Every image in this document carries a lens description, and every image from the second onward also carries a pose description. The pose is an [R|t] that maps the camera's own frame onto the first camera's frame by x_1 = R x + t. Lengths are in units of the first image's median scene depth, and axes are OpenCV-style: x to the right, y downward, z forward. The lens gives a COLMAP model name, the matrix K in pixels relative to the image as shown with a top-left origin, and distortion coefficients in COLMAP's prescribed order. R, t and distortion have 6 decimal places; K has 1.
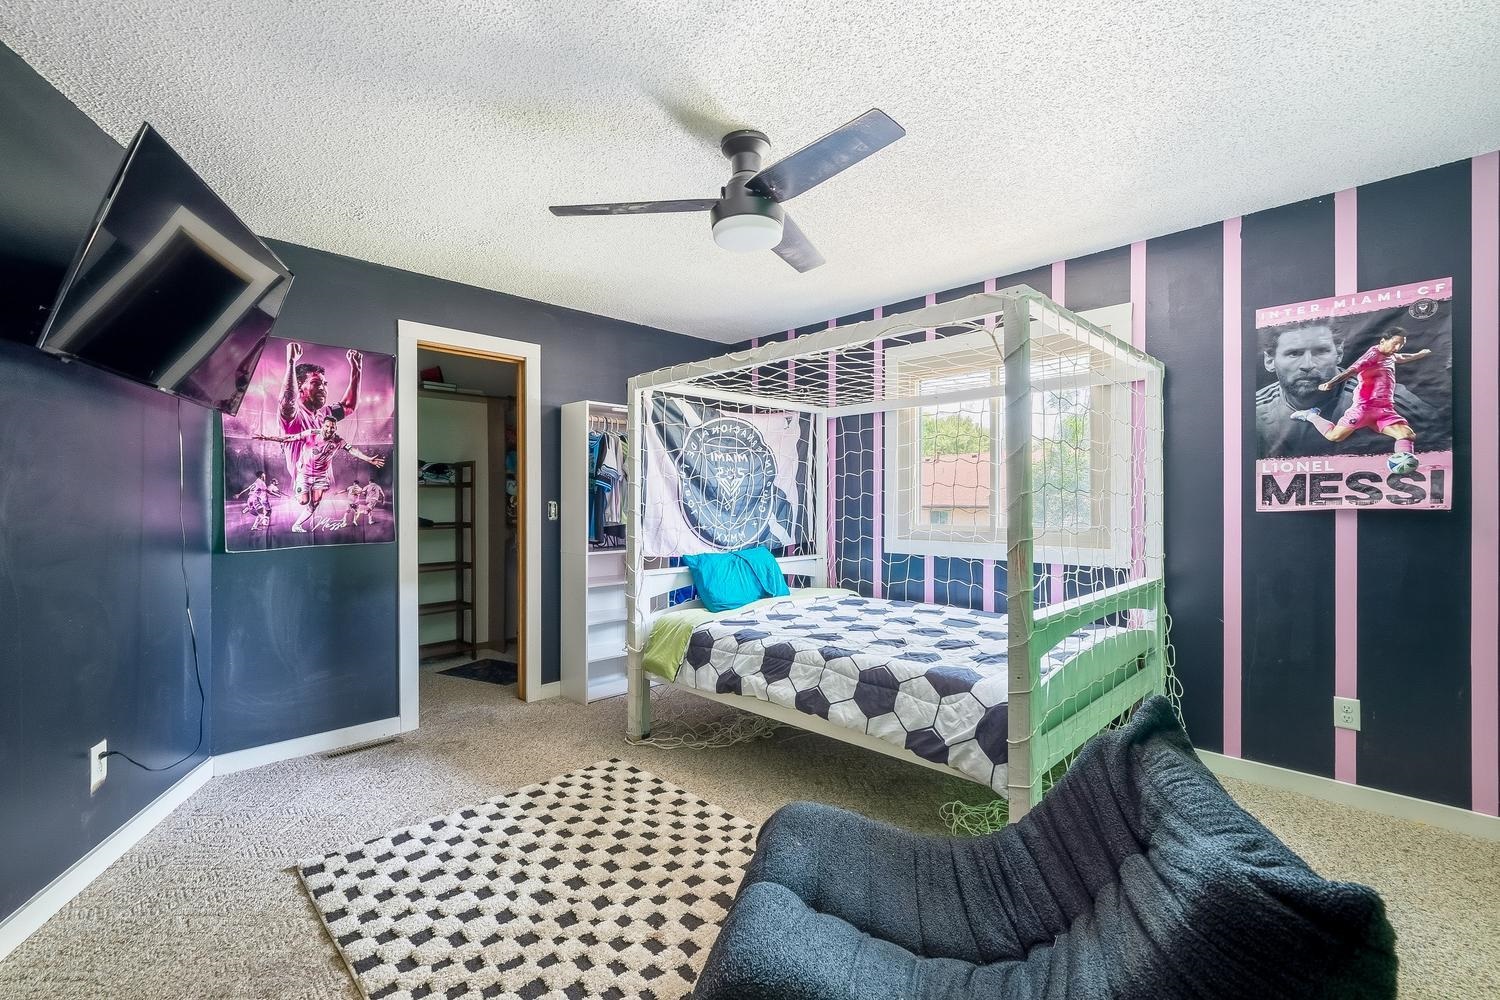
lens RADIAL K [[644.1, 0, 748.9], [0, 644.1, 499.9], [0, 0, 1]] dist [-0.003953, -0.000089]
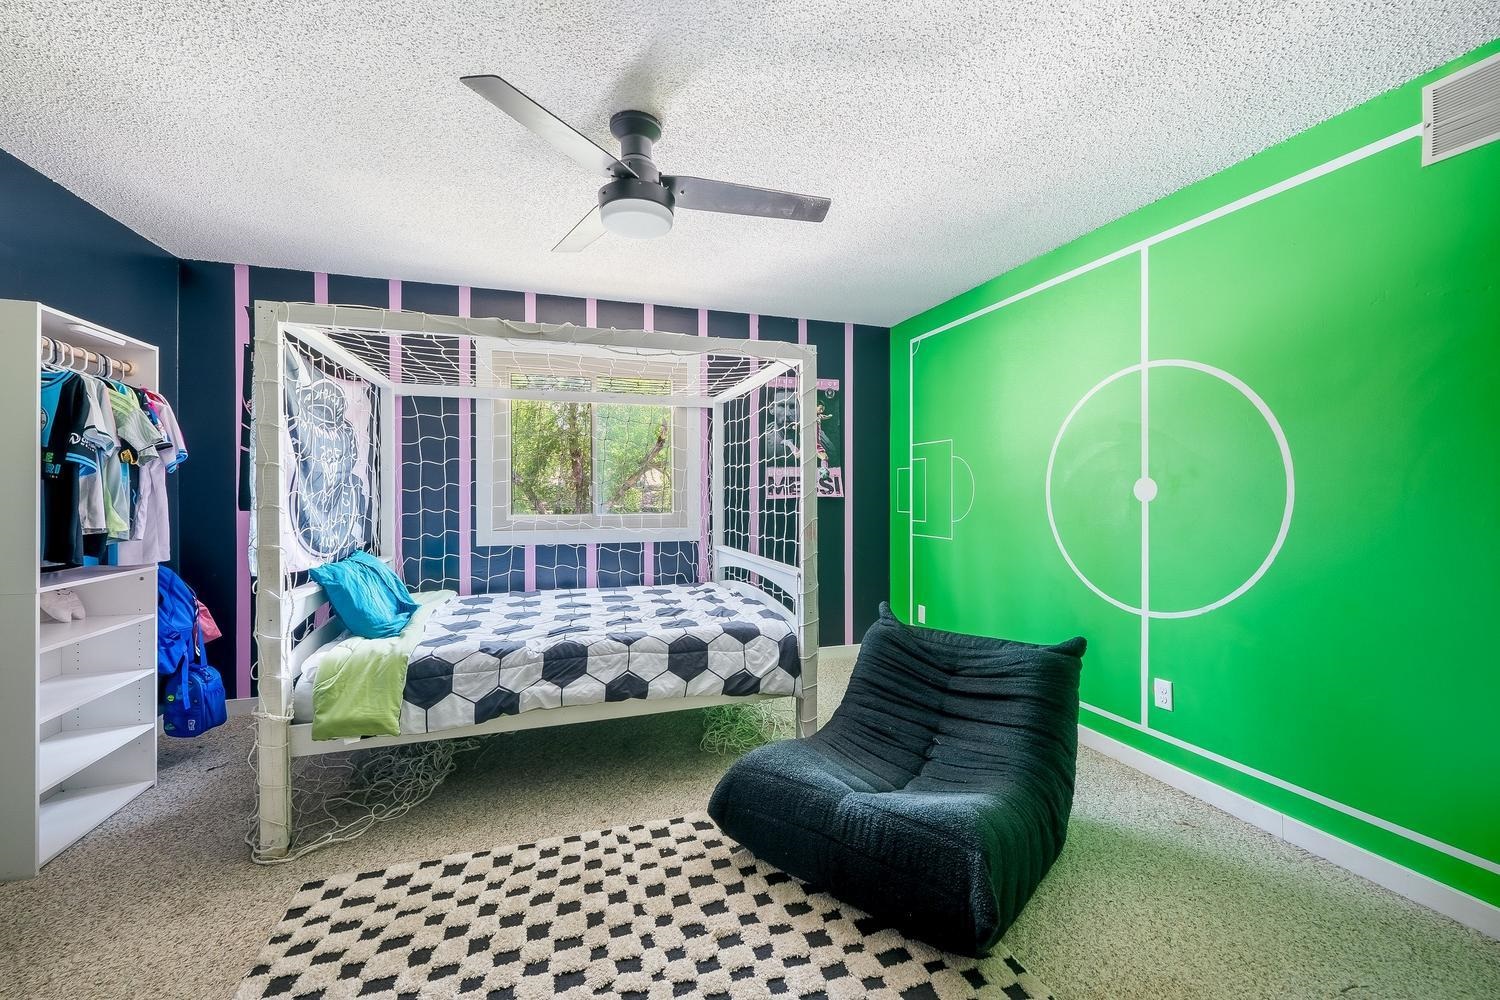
lens RADIAL K [[603.3, 0, 747.7], [0, 603.3, 496.5], [0, 0, 1]] dist [-0.003588, -0.000042]
pose [[0.449742, -0.006239, 0.893137, -0.640359], [-0.001796, 0.999967, 0.007889, 0.000187], [-0.893157, -0.005152, 0.449716, 0.373784]]
